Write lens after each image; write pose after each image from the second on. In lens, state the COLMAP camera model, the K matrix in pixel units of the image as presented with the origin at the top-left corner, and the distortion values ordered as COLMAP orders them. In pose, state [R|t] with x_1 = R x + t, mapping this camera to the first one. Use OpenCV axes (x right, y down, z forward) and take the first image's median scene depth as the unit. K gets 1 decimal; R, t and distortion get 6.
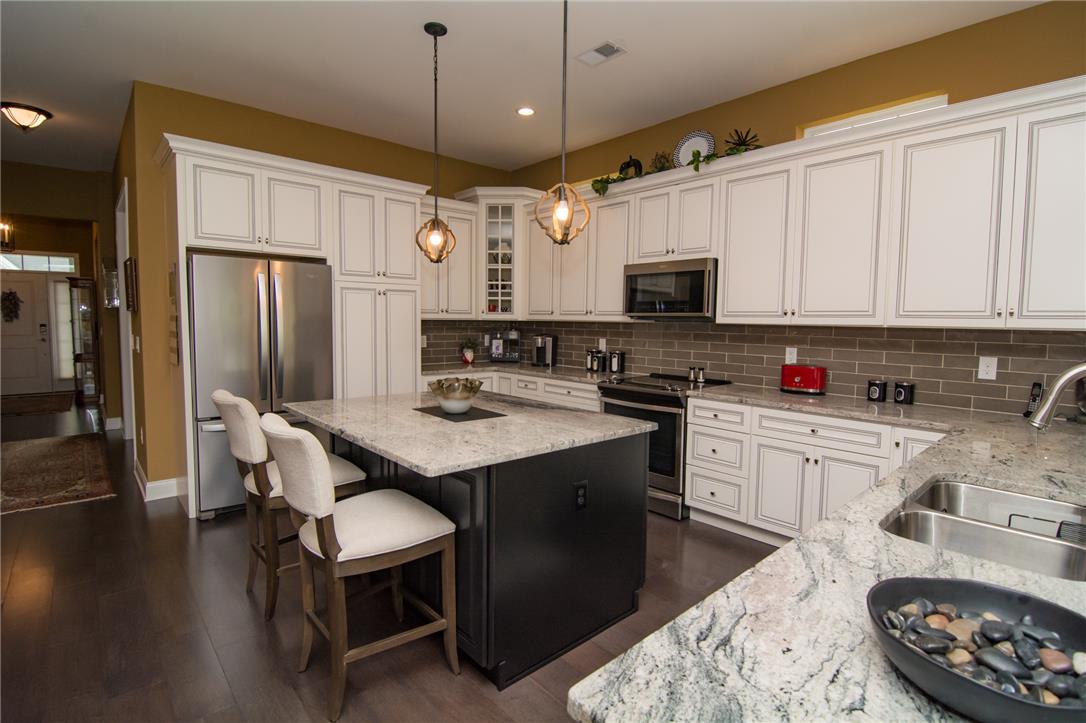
lens RADIAL K [[520.8, 0, 551.6], [0, 520.8, 355.7], [0, 0, 1]] dist [-0.011922, -0.006488]
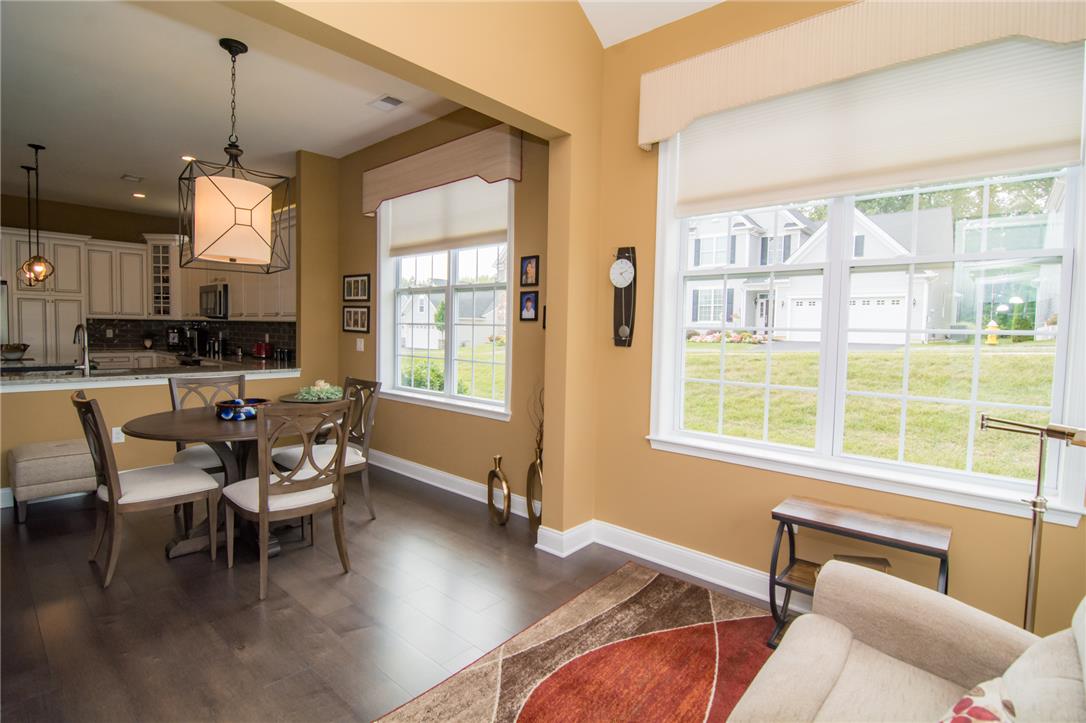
lens RADIAL K [[520.8, 0, 545.9], [0, 520.8, 351.5], [0, 0, 1]] dist [-0.011922, -0.006488]
pose [[0.993752, -0.002454, 0.111579, 1.211534], [0.004497, 0.999827, -0.018065, 0.082107], [-0.111516, 0.018453, 0.993591, -0.903279]]
